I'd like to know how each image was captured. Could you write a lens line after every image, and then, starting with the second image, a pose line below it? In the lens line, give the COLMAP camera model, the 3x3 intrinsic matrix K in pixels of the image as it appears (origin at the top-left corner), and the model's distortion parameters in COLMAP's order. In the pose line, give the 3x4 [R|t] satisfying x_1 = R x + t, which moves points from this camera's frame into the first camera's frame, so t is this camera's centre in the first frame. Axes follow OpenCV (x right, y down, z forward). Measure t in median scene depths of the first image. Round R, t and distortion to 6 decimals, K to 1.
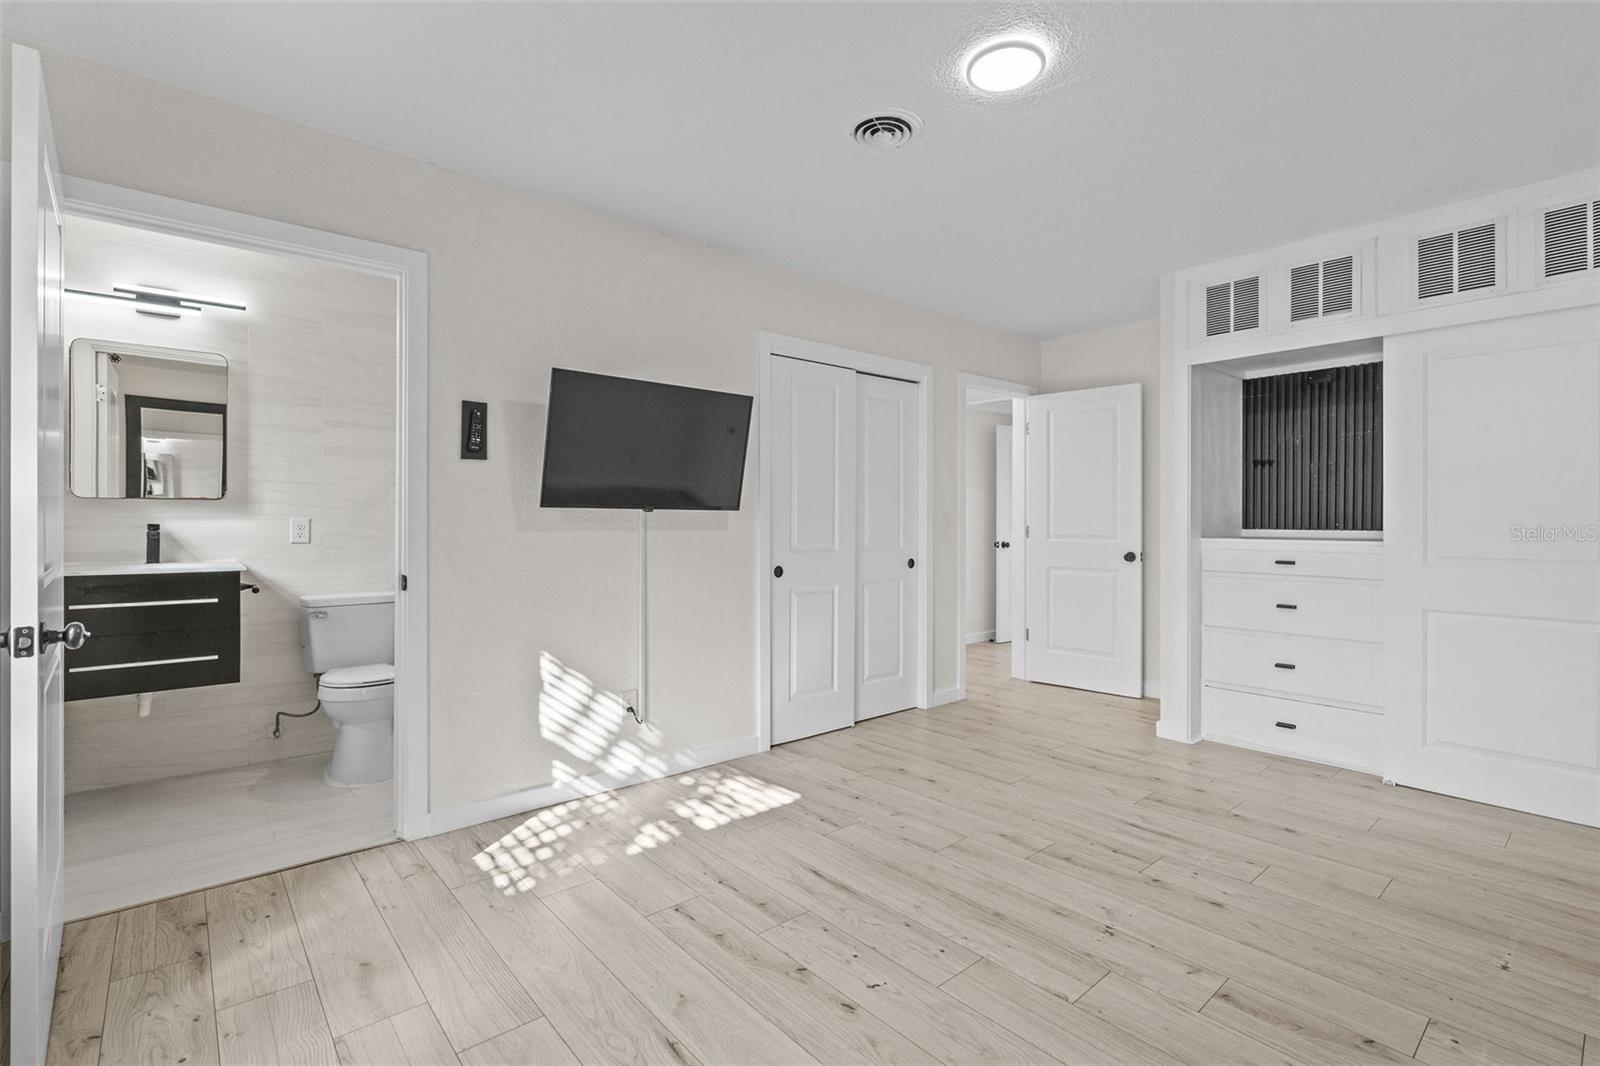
lens RADIAL K [[730.2, 0, 794.7], [0, 730.2, 525.5], [0, 0, 1]] dist [-0.005221, 0.000263]
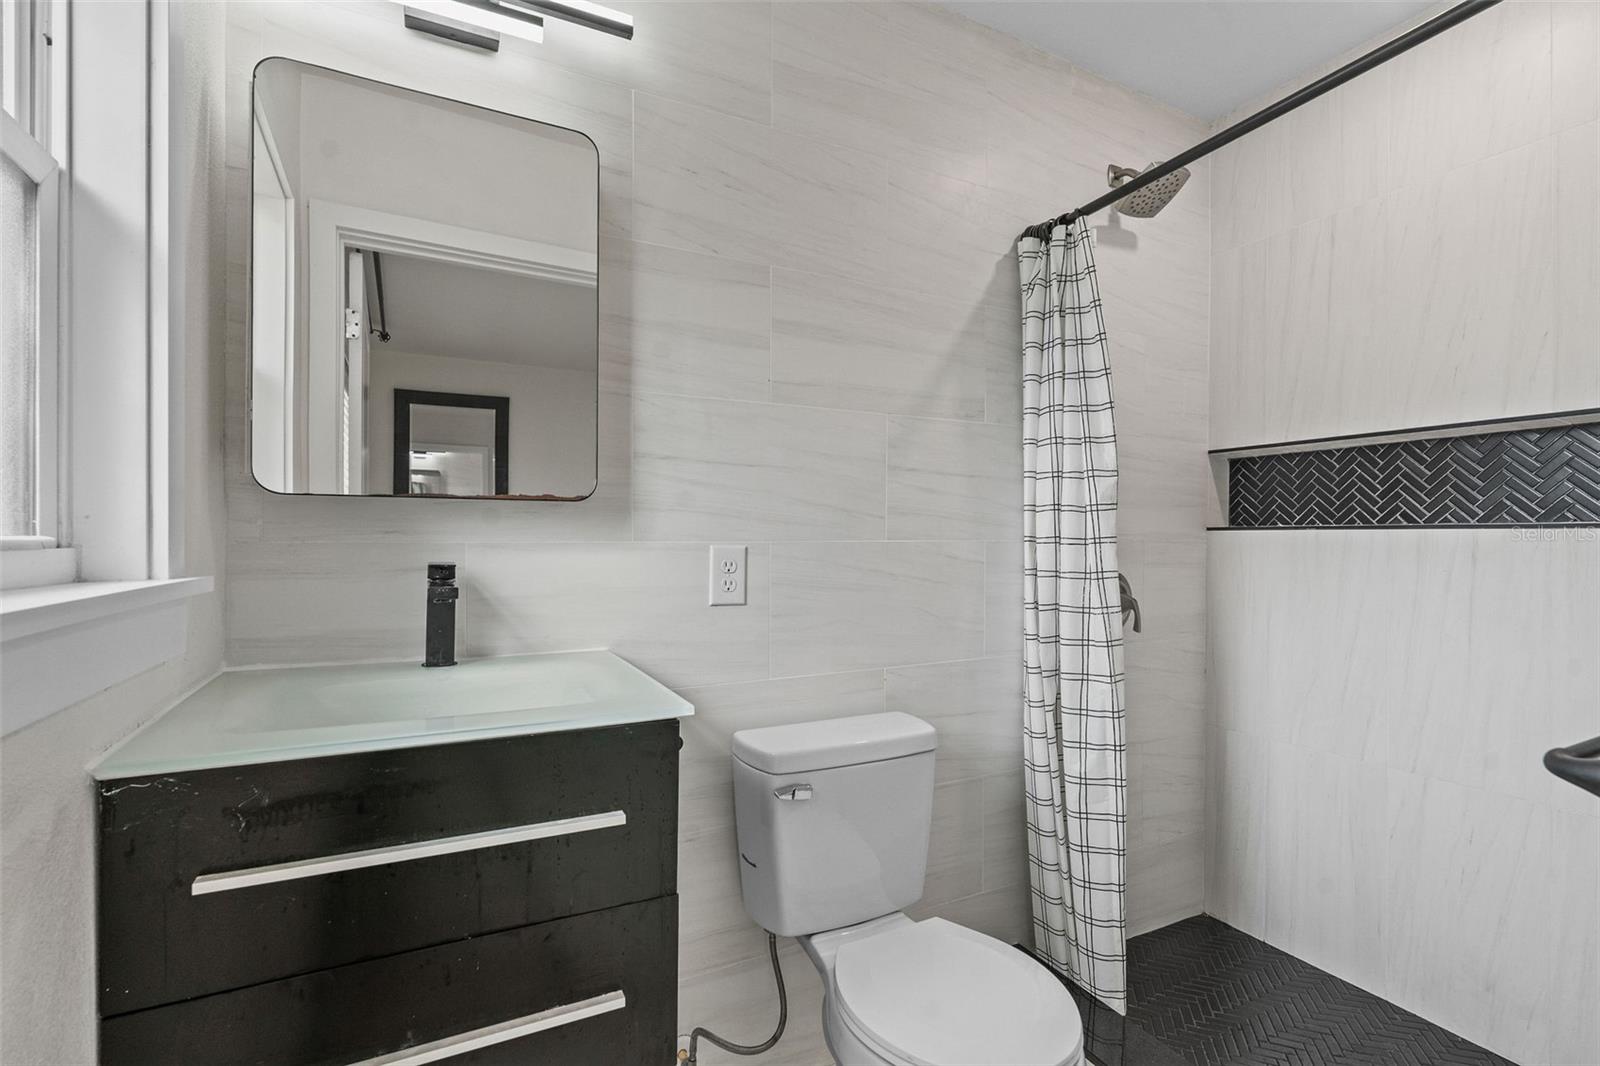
lens RADIAL K [[739.5, 0, 795.6], [0, 739.5, 539.3], [0, 0, 1]] dist [-0.003051, -0.000115]
pose [[0.969003, -0.000707, -0.247046, -0.553809], [-0.000647, 0.999985, -0.005400, -0.012286], [0.247046, 0.005392, 0.968989, 0.612625]]
